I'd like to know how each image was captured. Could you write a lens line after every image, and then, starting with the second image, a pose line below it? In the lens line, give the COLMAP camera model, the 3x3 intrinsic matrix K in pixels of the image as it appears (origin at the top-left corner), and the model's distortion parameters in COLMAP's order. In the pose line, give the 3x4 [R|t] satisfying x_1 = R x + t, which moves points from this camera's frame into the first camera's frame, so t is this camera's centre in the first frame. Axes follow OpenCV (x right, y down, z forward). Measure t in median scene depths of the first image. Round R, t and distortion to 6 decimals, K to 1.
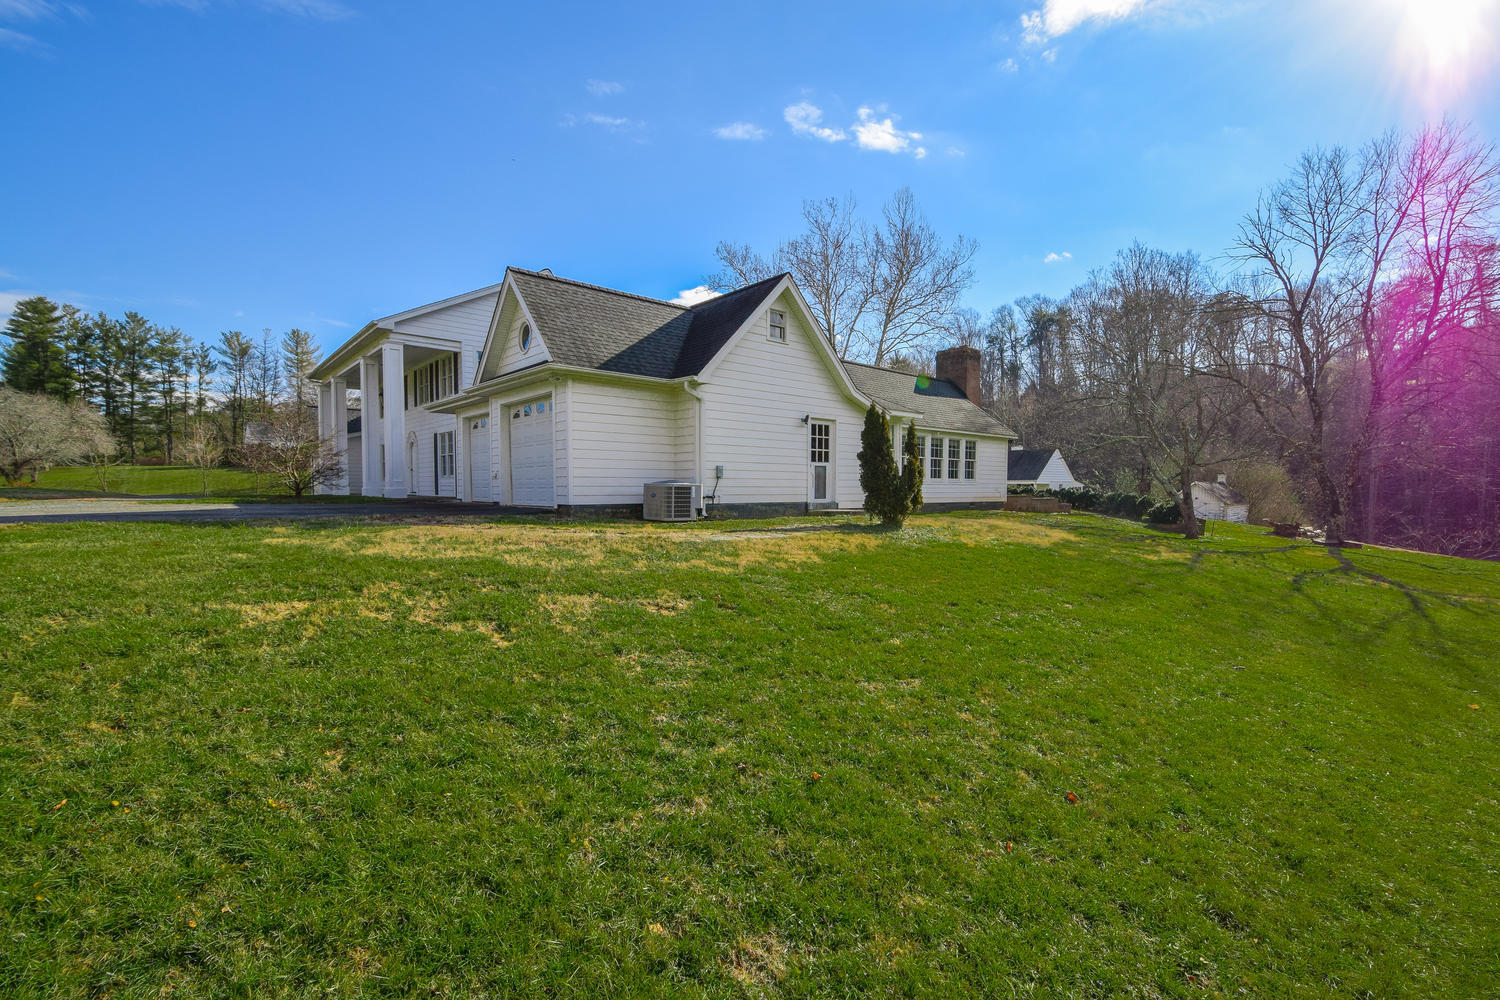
lens RADIAL K [[628.8, 0, 750.0], [0, 628.8, 500.0], [0, 0, 1]] dist [0.001635, 0.000106]
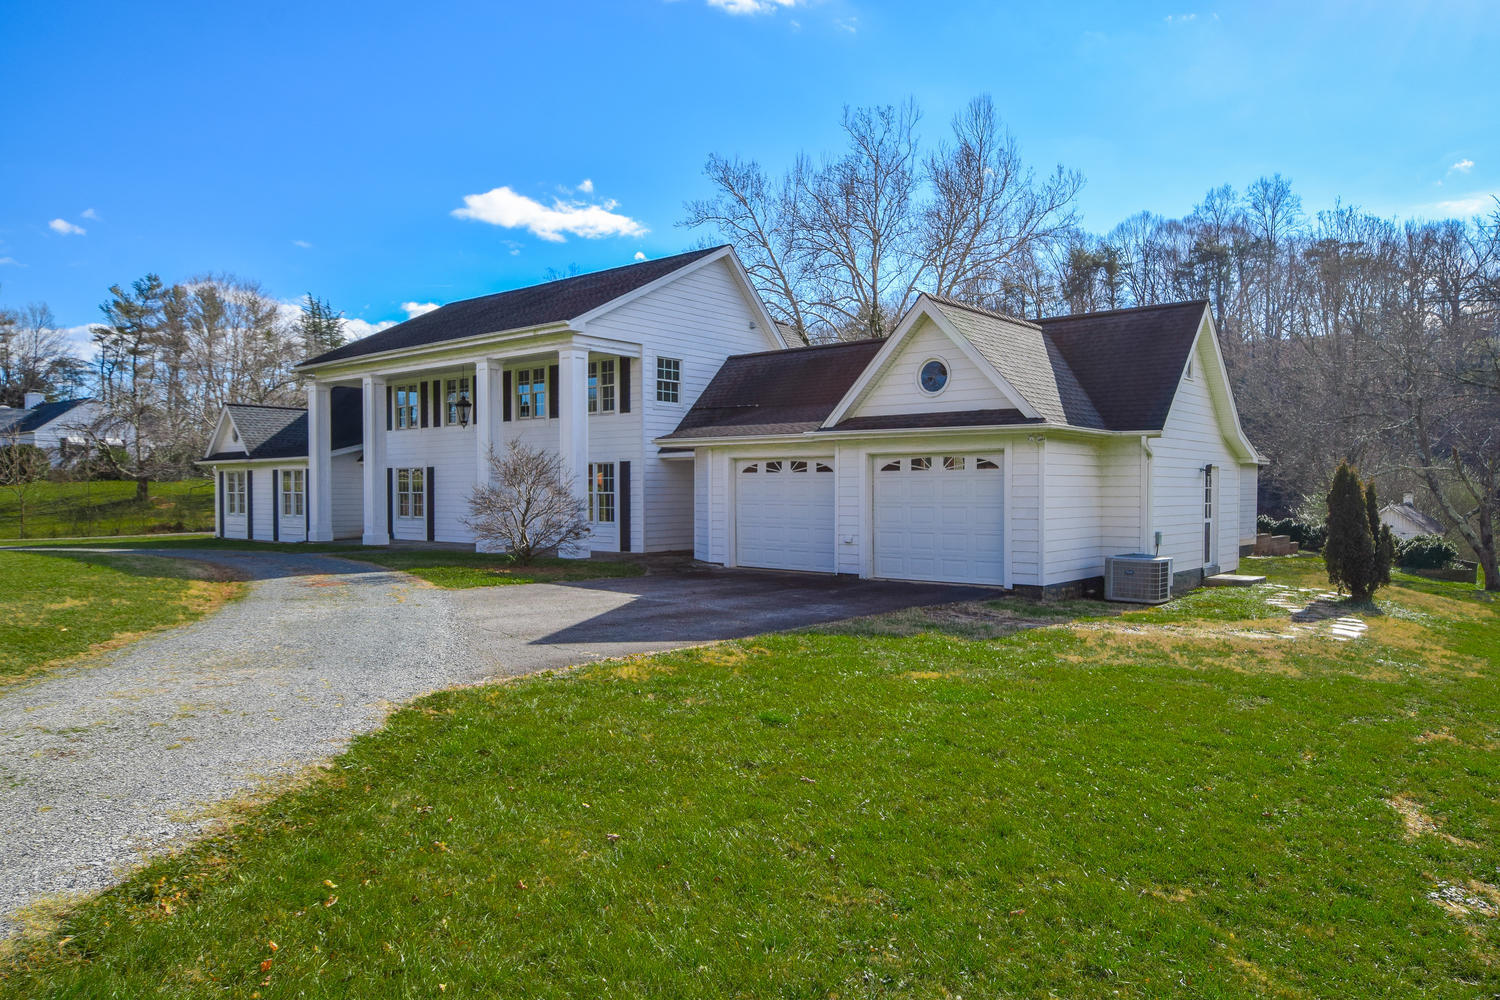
lens RADIAL K [[942.3, 0, 750.0], [0, 942.3, 500.0], [0, 0, 1]] dist [0.002867, 0.001148]
pose [[0.991908, -0.004052, 0.126895, -0.184589], [0.005733, 0.999901, -0.012886, -0.020518], [-0.126830, 0.013510, 0.991832, -0.045275]]
